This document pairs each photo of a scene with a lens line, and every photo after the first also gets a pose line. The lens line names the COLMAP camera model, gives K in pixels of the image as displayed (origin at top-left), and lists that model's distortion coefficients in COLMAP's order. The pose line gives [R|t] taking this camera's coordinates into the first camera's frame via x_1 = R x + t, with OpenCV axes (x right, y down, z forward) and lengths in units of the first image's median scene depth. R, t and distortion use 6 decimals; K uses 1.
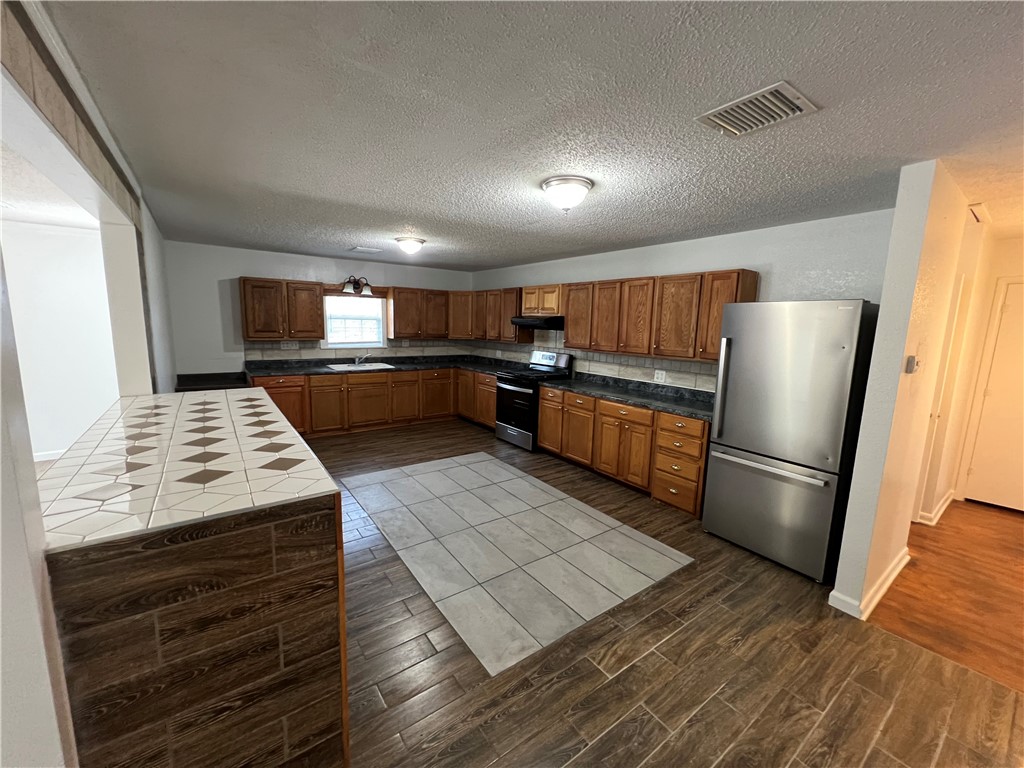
lens RADIAL K [[409.7, 0, 512.0], [0, 409.7, 384.0], [0, 0, 1]] dist [0.001100, 0.000076]
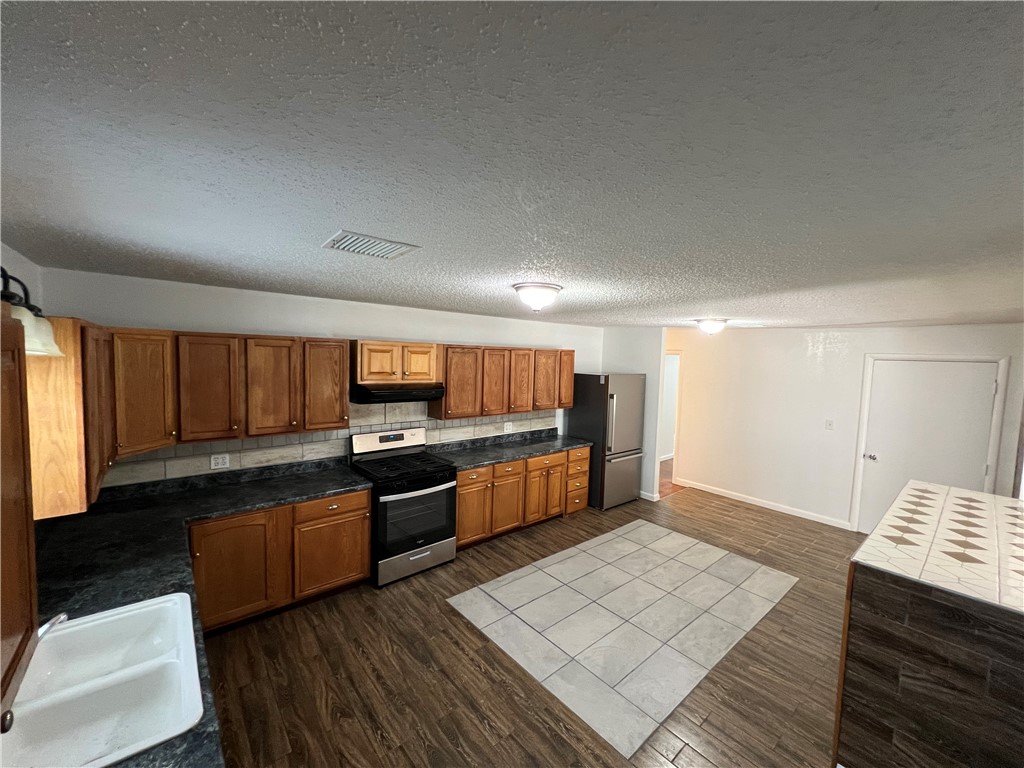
lens RADIAL K [[409.7, 0, 512.0], [0, 409.7, 384.0], [0, 0, 1]] dist [0.001100, 0.000076]
pose [[-0.070381, -0.100777, 0.992417, -0.738128], [0.116660, 0.987225, 0.108523, -0.247368], [-0.990675, 0.123414, -0.057725, 0.951607]]
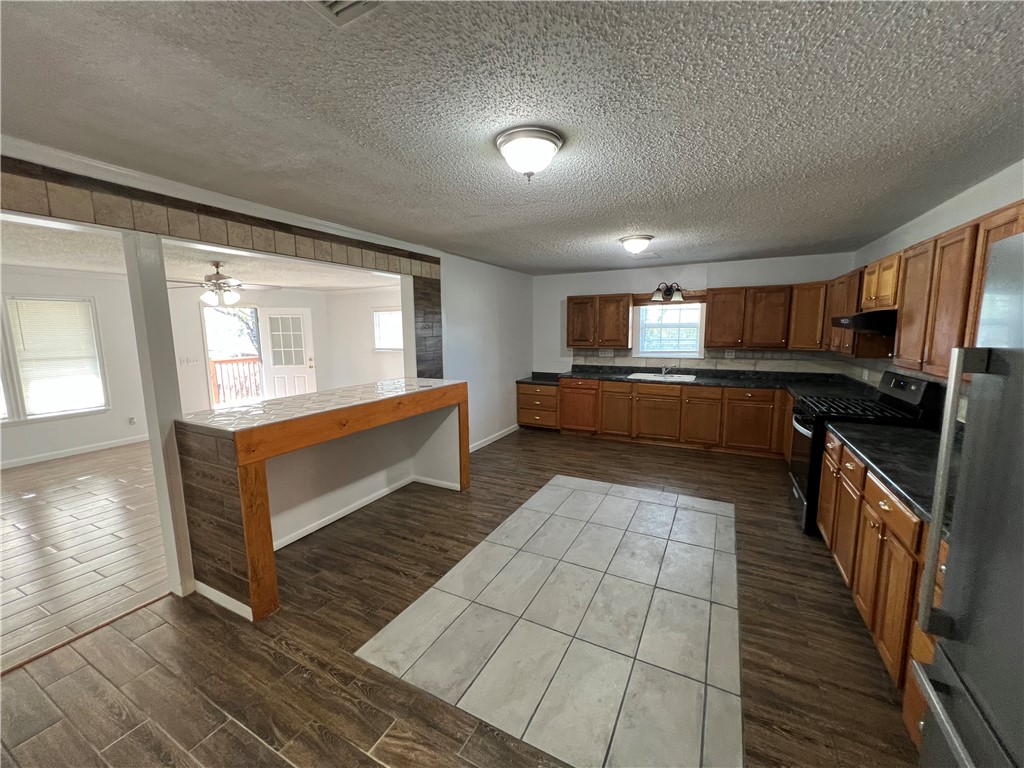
lens RADIAL K [[409.7, 0, 512.0], [0, 409.7, 384.0], [0, 0, 1]] dist [0.001100, 0.000076]
pose [[0.441583, 0.089262, -0.892769, 0.410452], [-0.113203, 0.992630, 0.043253, -0.034984], [0.890050, 0.081965, 0.448434, 0.326980]]
